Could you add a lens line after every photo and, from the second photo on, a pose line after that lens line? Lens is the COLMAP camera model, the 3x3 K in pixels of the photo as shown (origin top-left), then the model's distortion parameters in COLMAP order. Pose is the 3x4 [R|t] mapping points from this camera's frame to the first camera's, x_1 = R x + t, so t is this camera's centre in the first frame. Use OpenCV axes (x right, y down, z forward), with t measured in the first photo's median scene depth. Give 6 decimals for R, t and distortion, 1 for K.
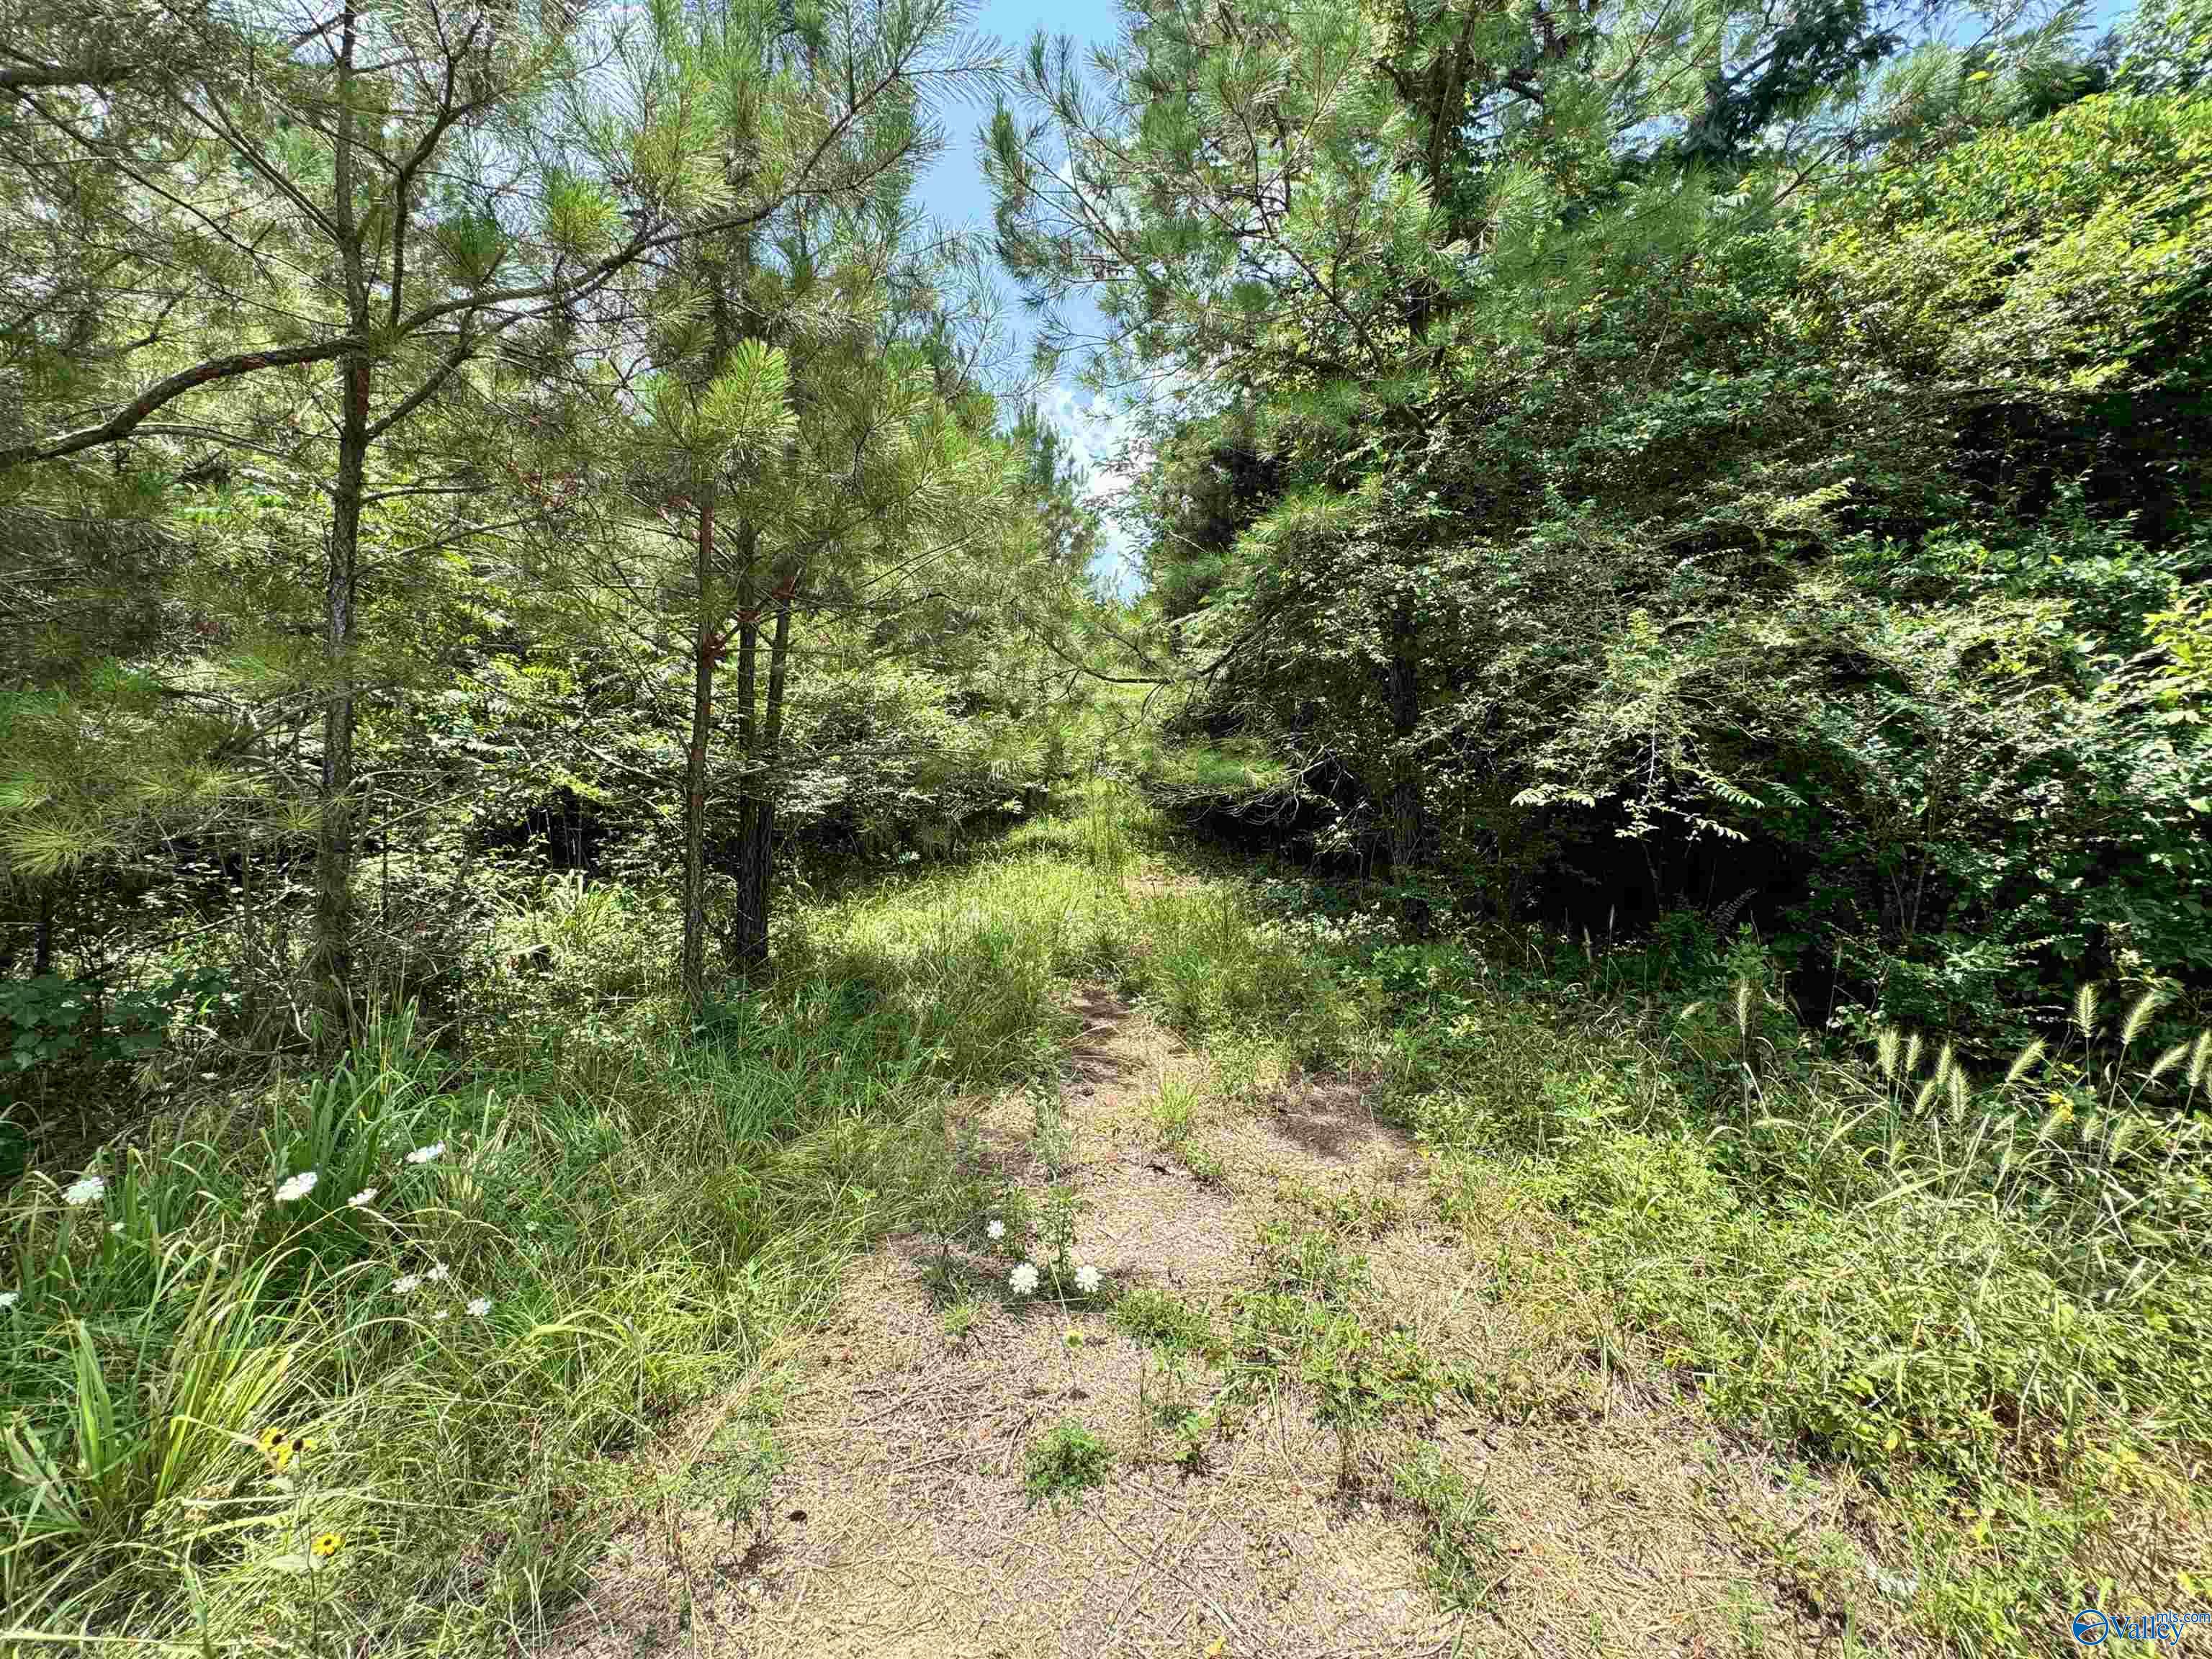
lens RADIAL K [[889.8, 0, 1106.0], [0, 889.8, 829.5], [0, 0, 1]] dist [0.000081, 0.000058]
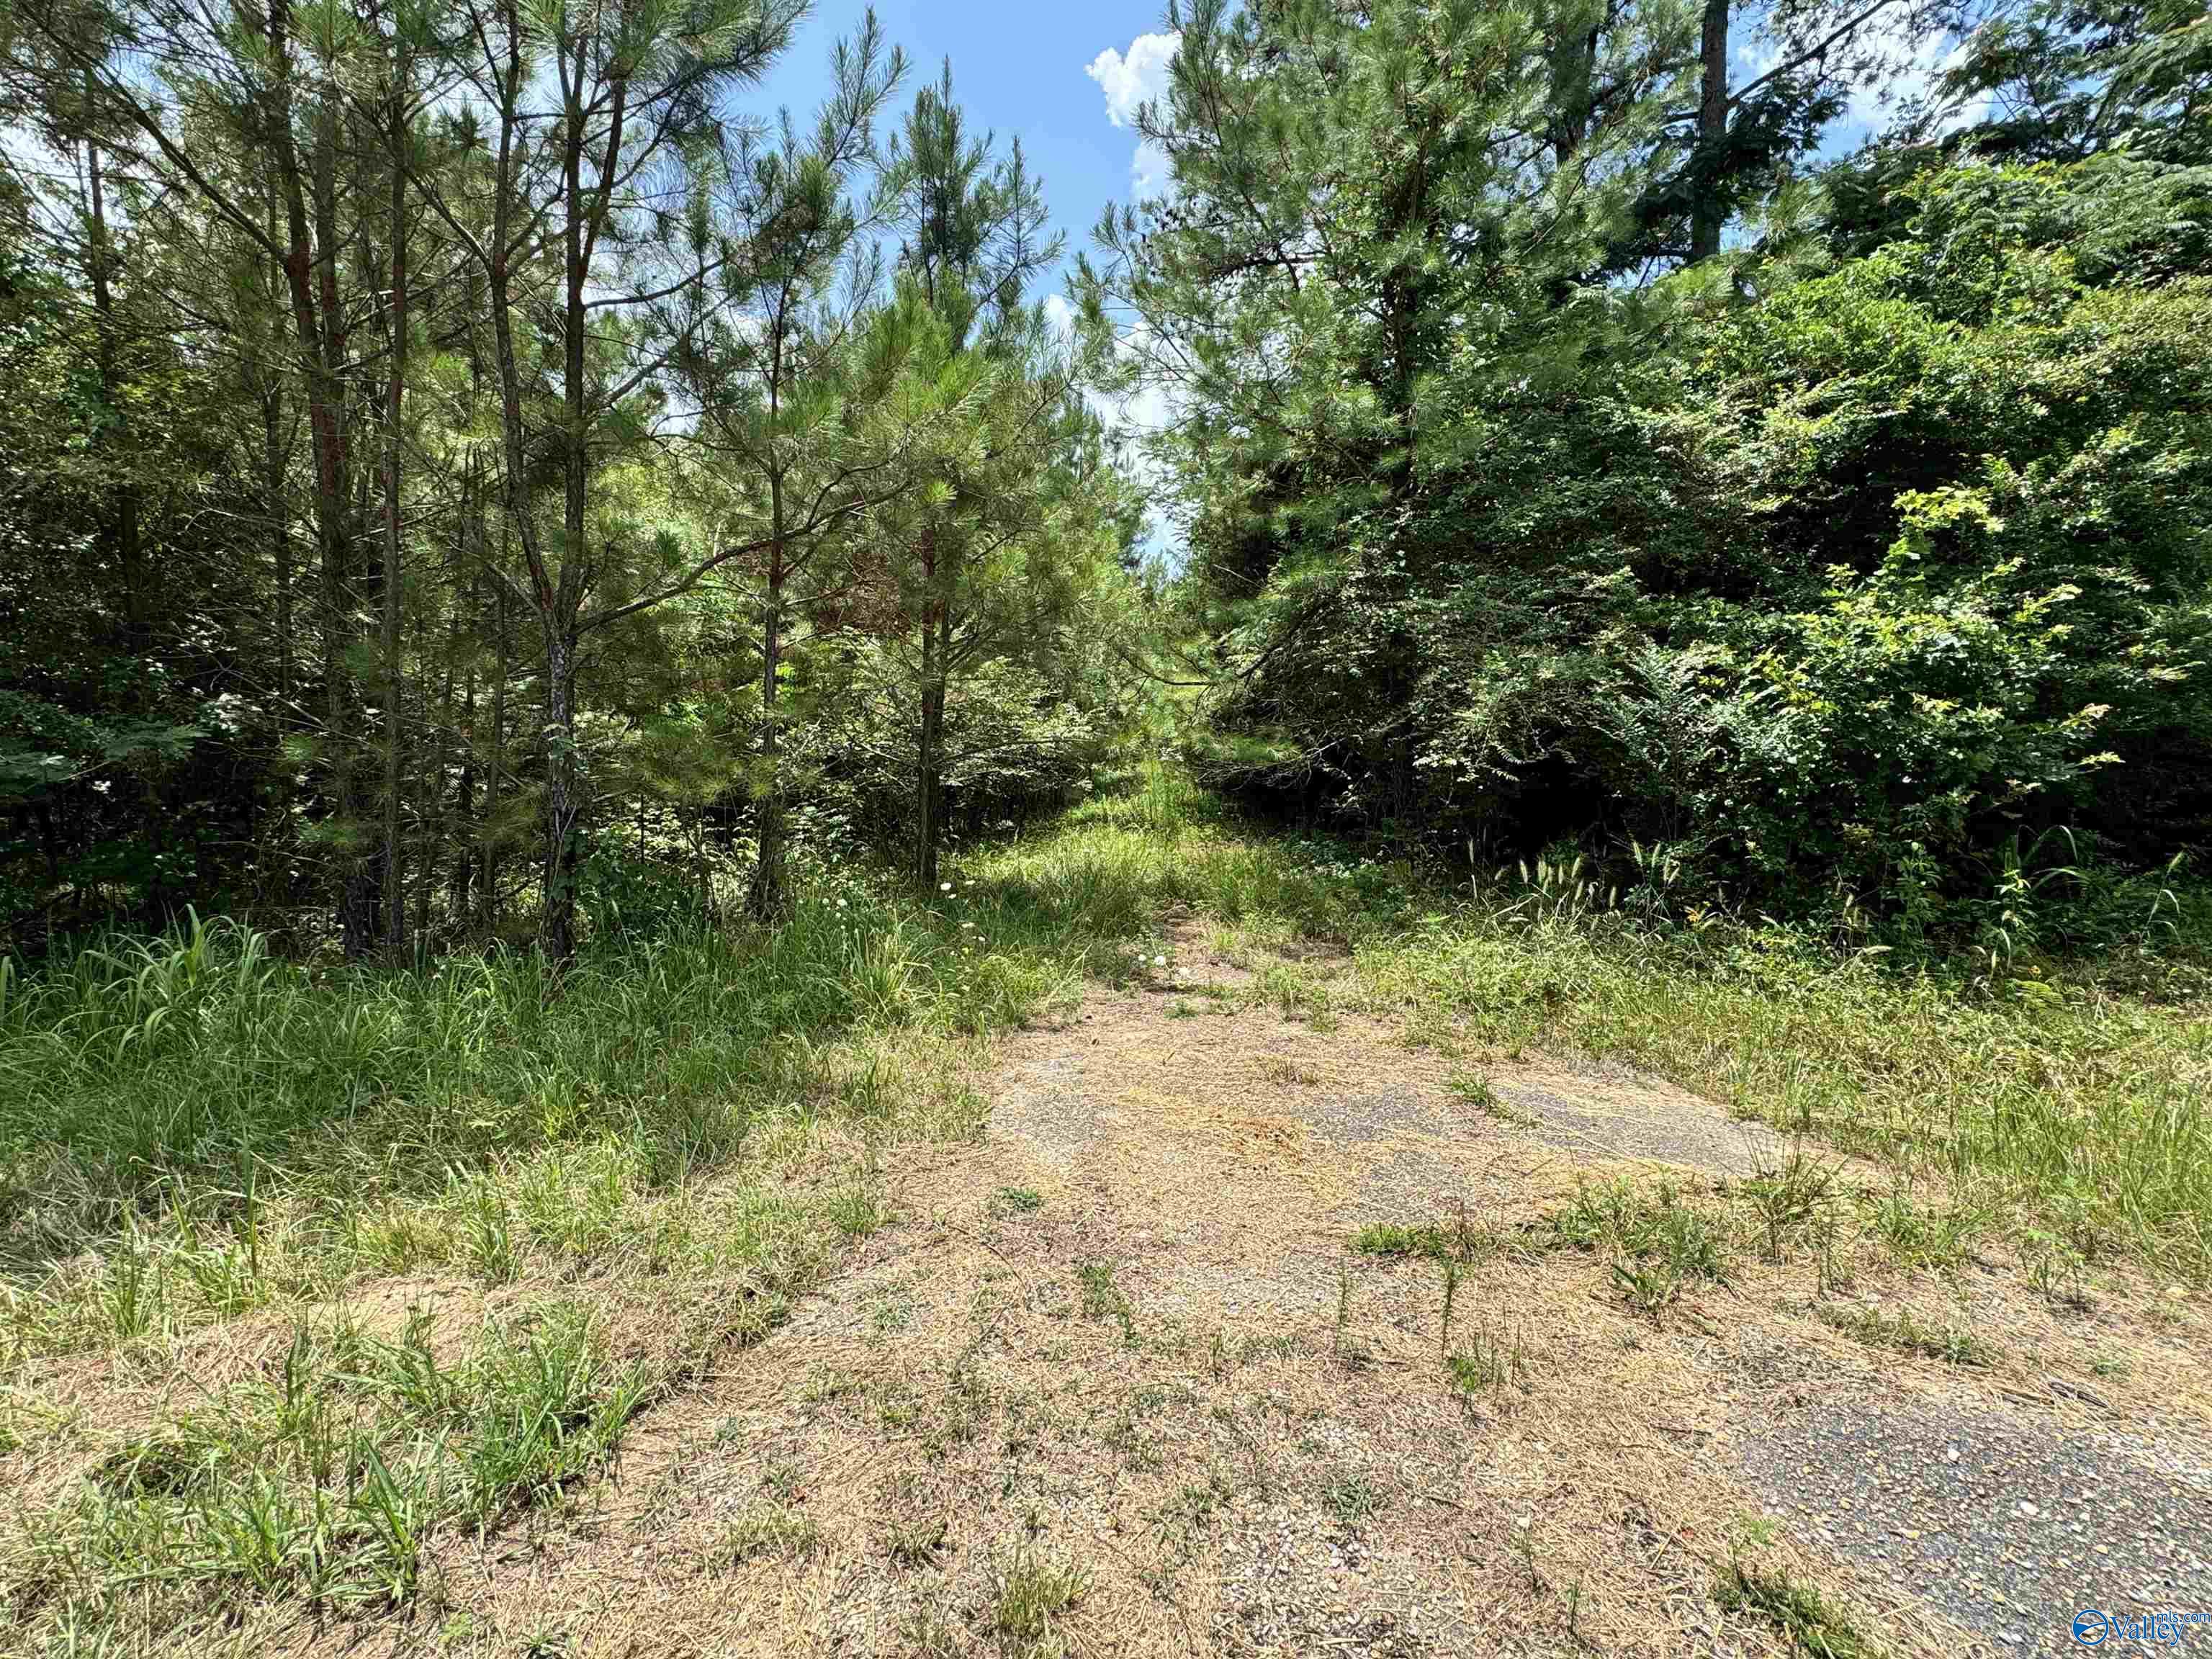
lens RADIAL K [[883.4, 0, 1117.3], [0, 883.4, 842.2], [0, 0, 1]] dist [-0.000545, 0.000091]
pose [[0.999051, -0.013484, -0.041404, -0.026786], [0.014946, 0.999269, 0.035186, 0.022676], [0.040899, -0.035771, 0.998523, -0.347193]]
